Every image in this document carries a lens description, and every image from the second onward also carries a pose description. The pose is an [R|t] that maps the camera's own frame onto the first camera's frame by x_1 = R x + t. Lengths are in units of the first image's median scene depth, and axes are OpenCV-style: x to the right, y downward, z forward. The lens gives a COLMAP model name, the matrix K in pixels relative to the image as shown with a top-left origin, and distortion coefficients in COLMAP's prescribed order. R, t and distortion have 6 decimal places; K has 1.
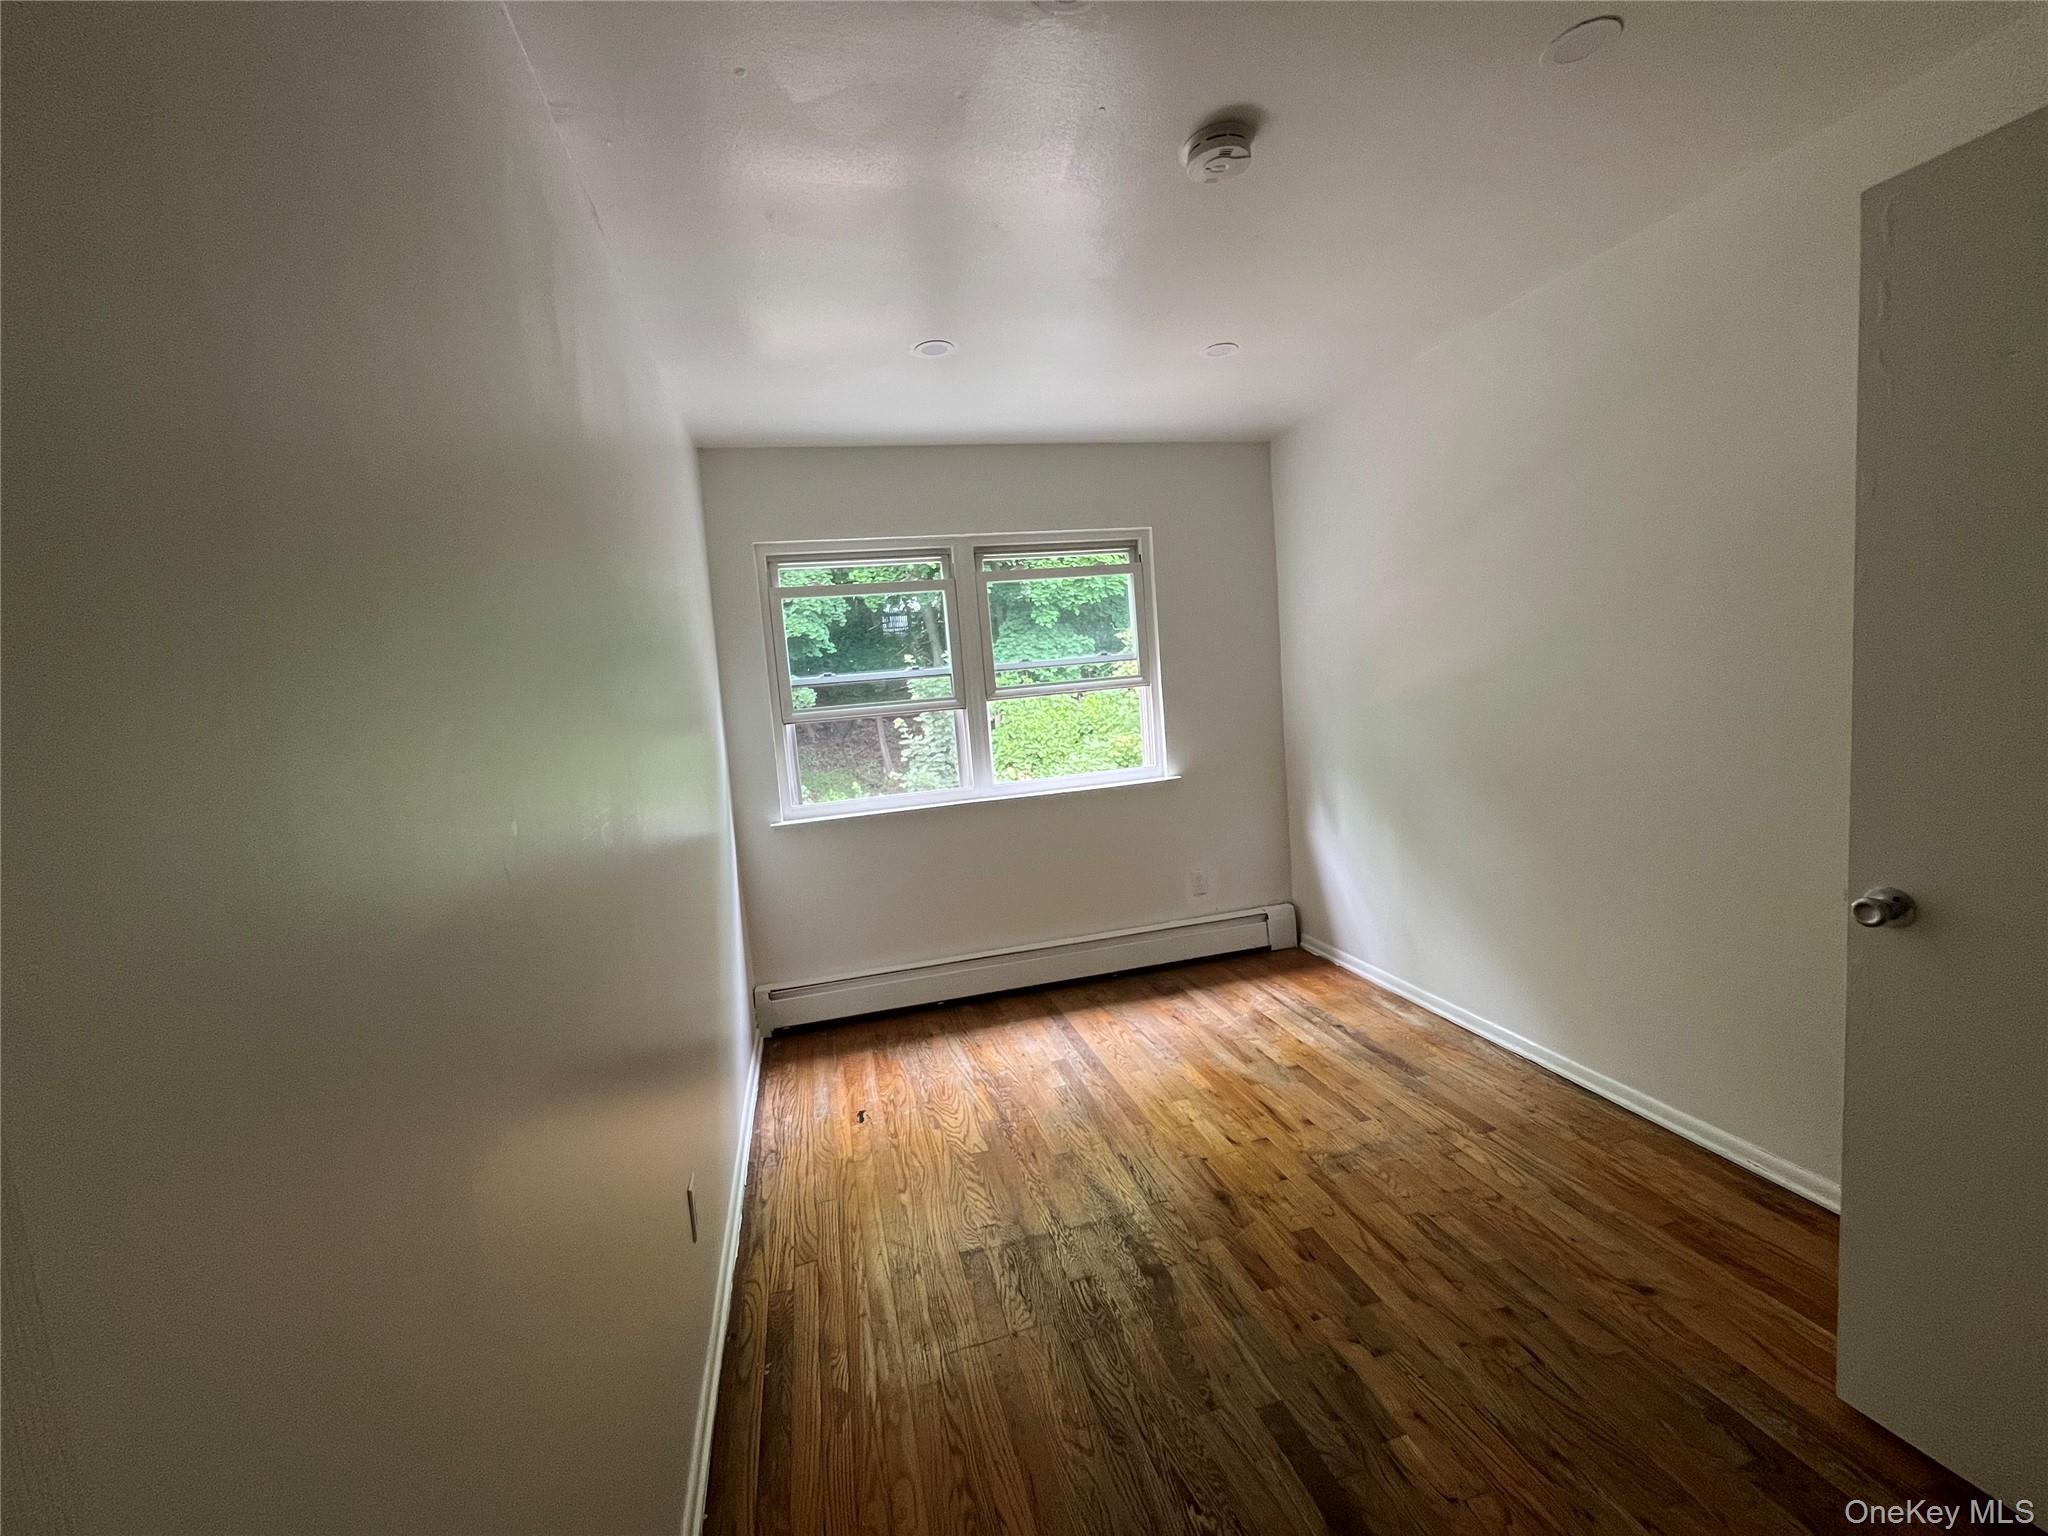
lens RADIAL K [[830.0, 0, 1008.0], [0, 830.0, 763.1], [0, 0, 1]] dist [-0.005754, 0.000075]
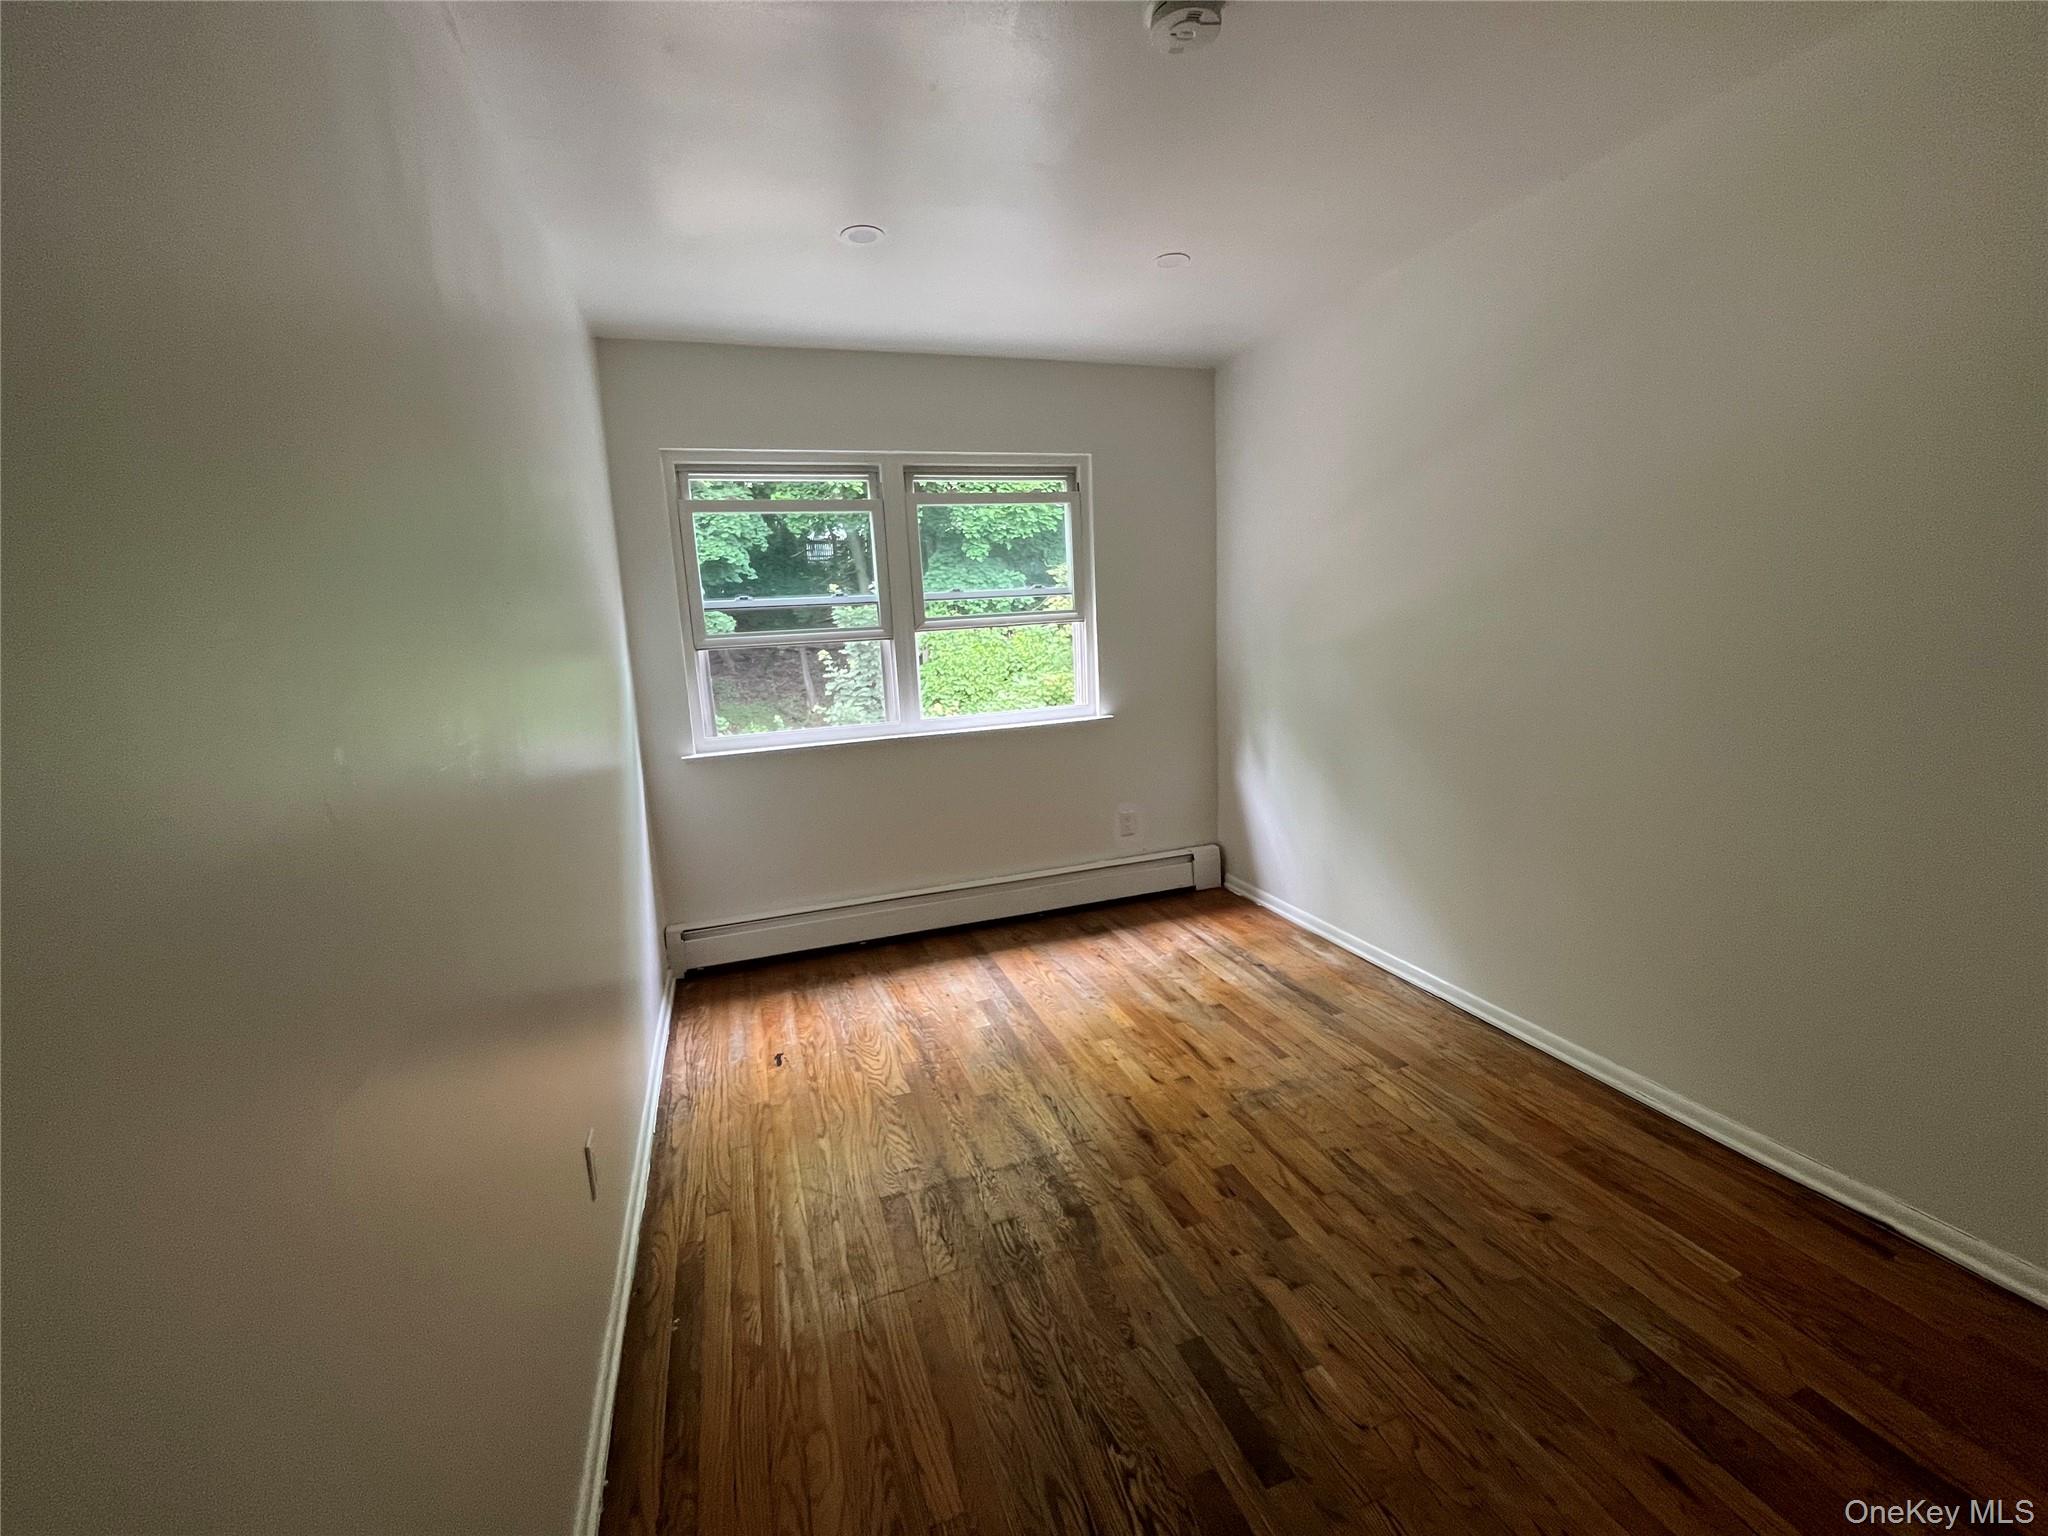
lens RADIAL K [[830.0, 0, 1013.8], [0, 830.0, 768.9], [0, 0, 1]] dist [-0.005754, 0.000075]
pose [[0.995299, 0.016050, 0.095514, -0.002240], [-0.023819, 0.996449, 0.080754, 0.003743], [-0.093879, -0.082650, 0.992147, 0.048349]]
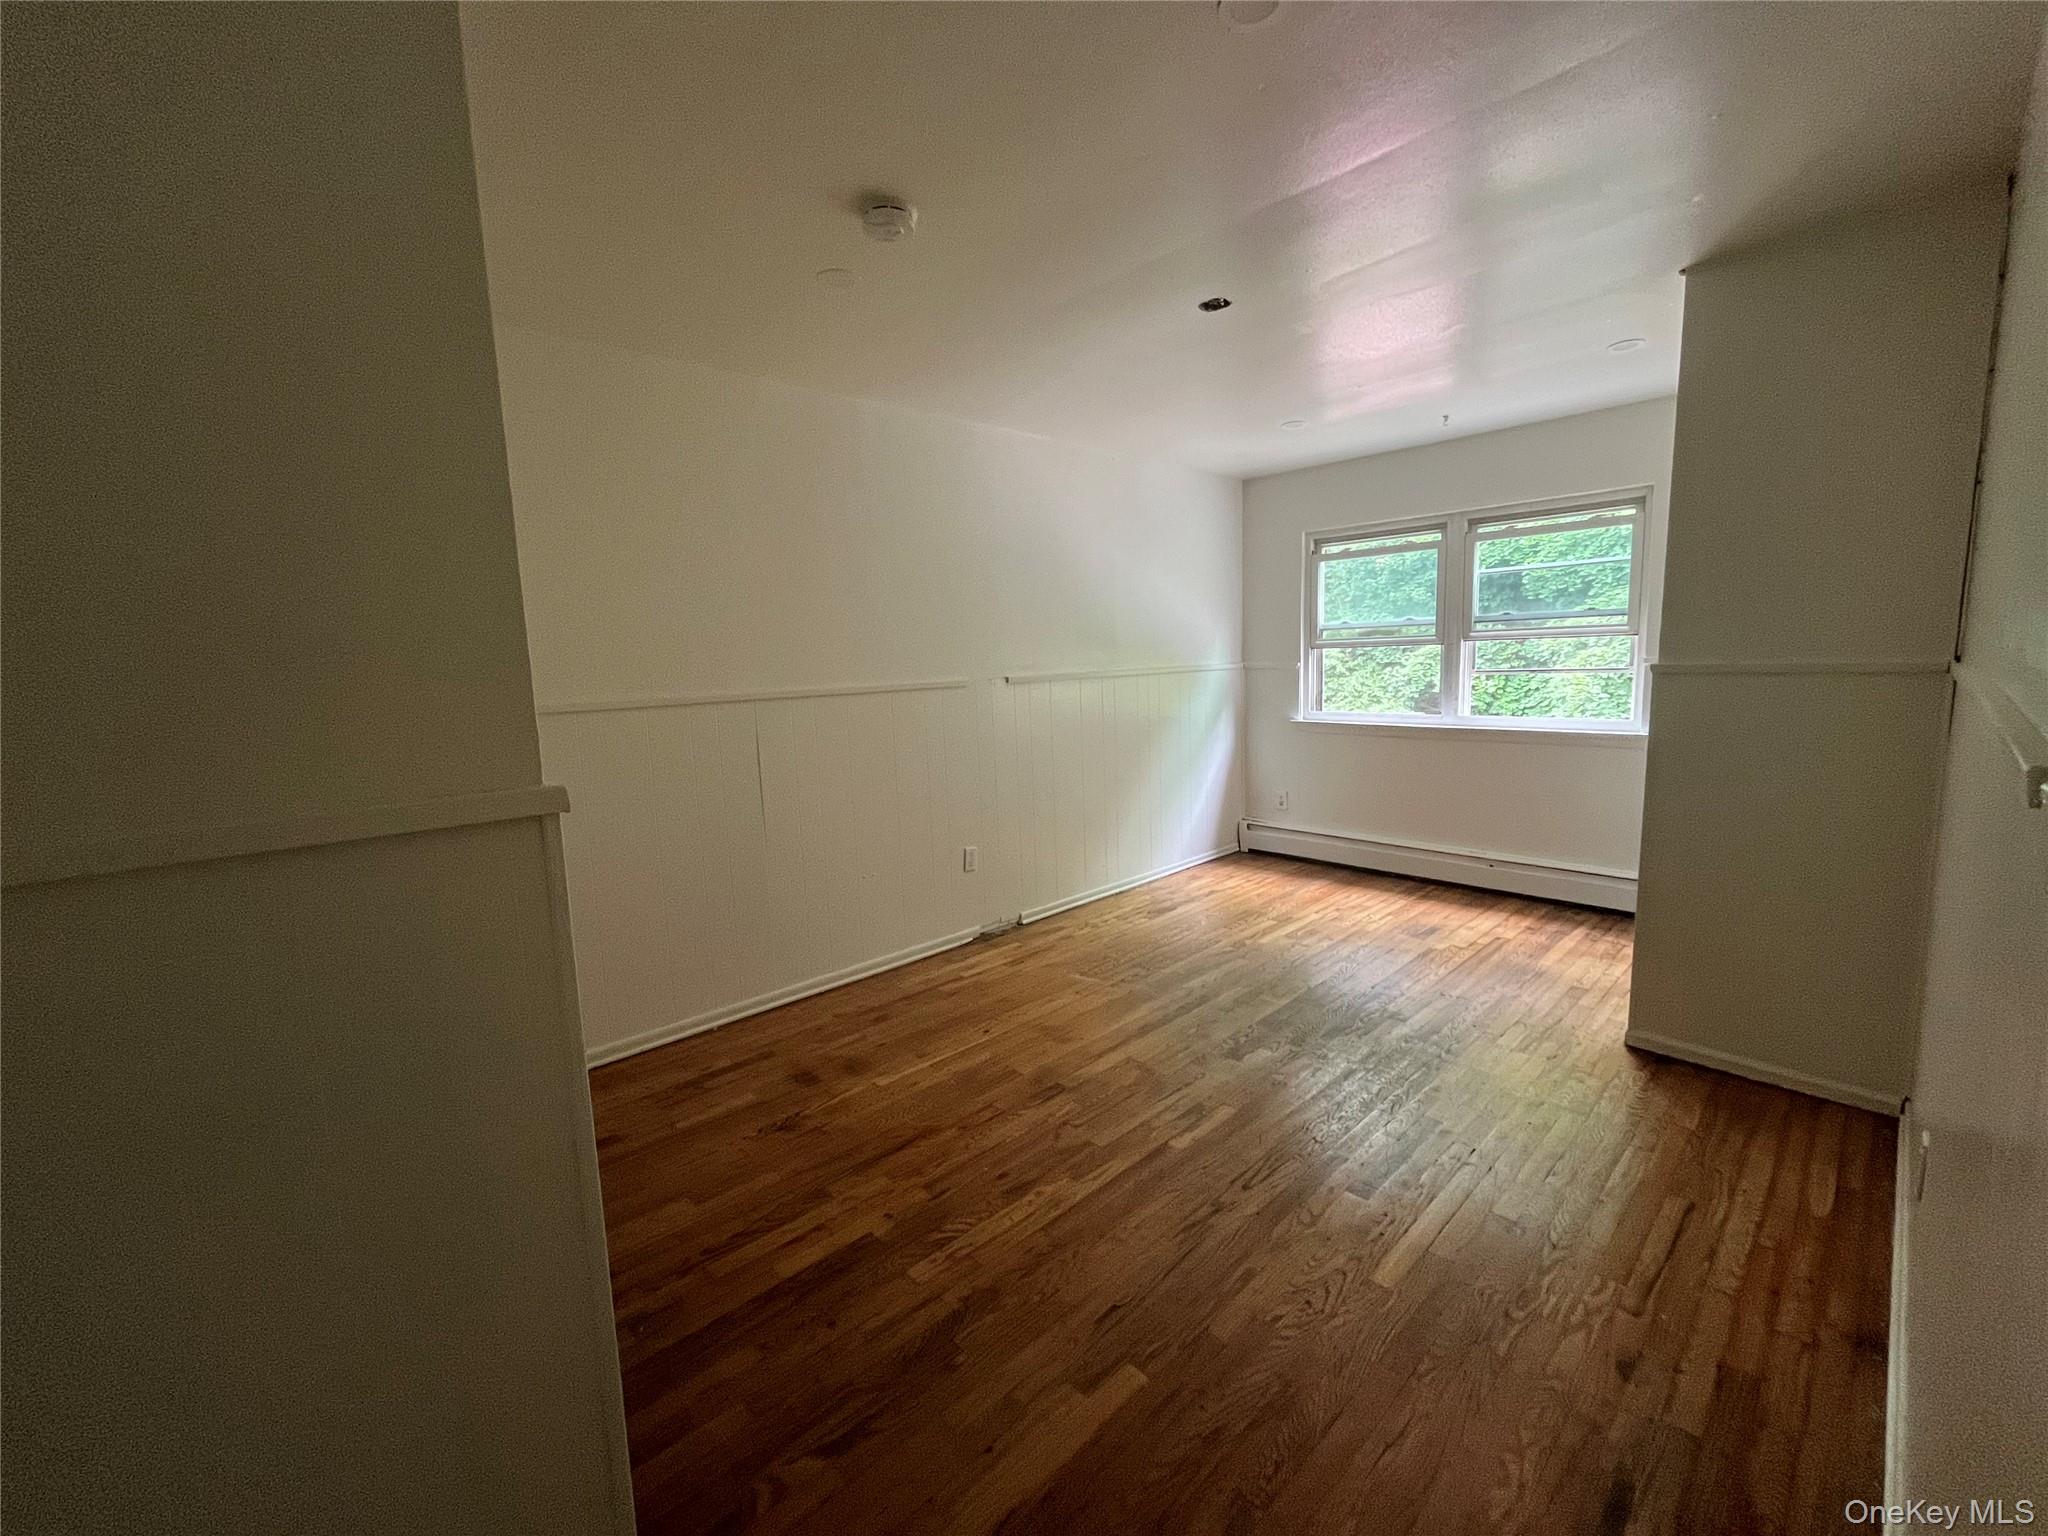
lens RADIAL K [[830.0, 0, 1024.5], [0, 830.0, 769.7], [0, 0, 1]] dist [-0.005754, 0.000075]
pose [[0.486465, 0.206183, -0.849023, 1.240840], [-0.008507, 0.972828, 0.231374, -0.305323], [0.873659, -0.105332, 0.475000, -0.270334]]
